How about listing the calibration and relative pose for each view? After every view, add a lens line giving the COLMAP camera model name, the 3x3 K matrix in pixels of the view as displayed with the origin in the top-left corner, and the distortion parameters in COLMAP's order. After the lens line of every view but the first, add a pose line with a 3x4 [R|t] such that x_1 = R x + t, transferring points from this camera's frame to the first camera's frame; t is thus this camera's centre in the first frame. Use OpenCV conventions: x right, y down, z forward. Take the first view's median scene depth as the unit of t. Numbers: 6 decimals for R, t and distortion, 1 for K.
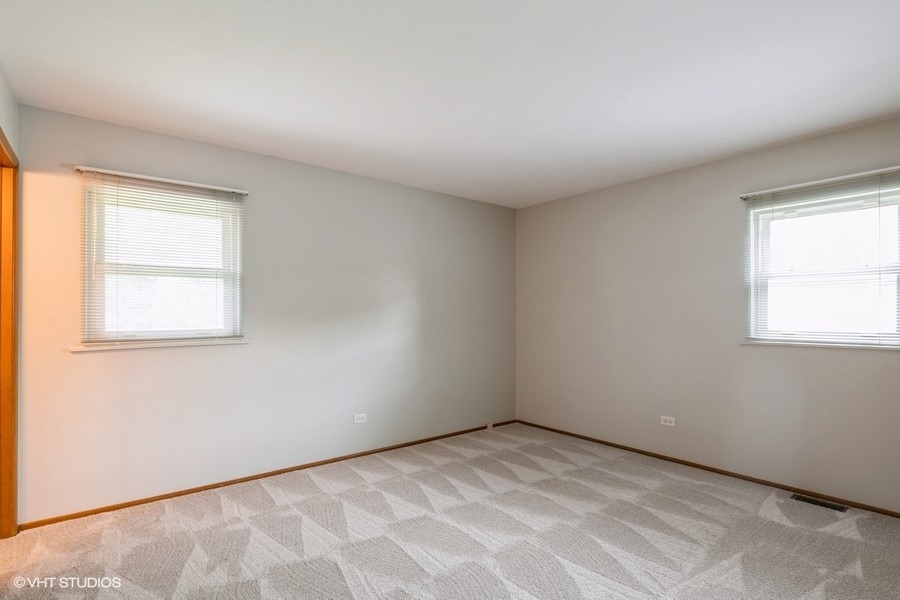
lens RADIAL K [[456.9, 0, 450.0], [0, 456.9, 300.0], [0, 0, 1]] dist [-0.001678, -0.000401]
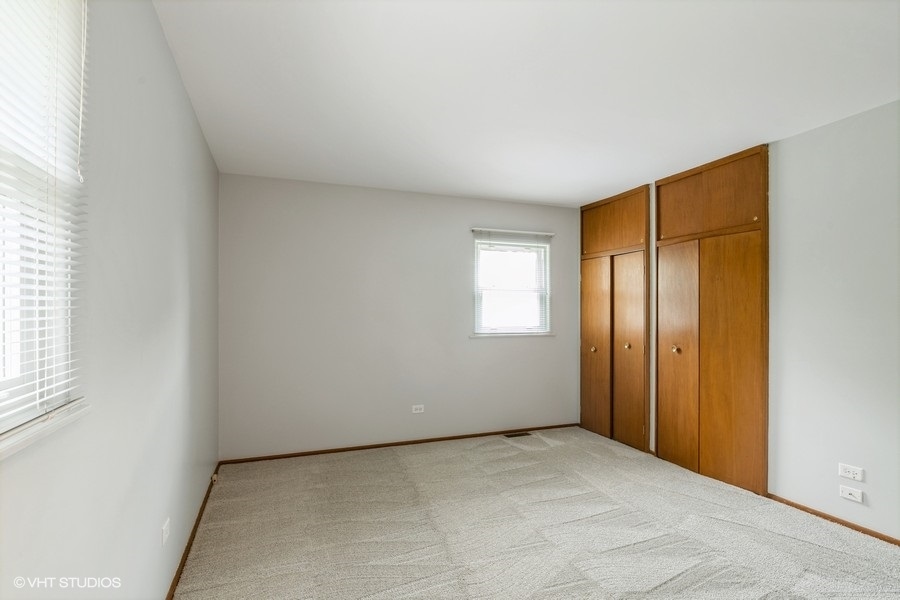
lens RADIAL K [[456.9, 0, 450.0], [0, 456.9, 300.0], [0, 0, 1]] dist [-0.001678, -0.000401]
pose [[0.301076, 0.029252, 0.953151, -0.689504], [-0.025077, 0.999427, -0.022751, 0.017809], [-0.953270, -0.017052, 0.301637, 0.669134]]
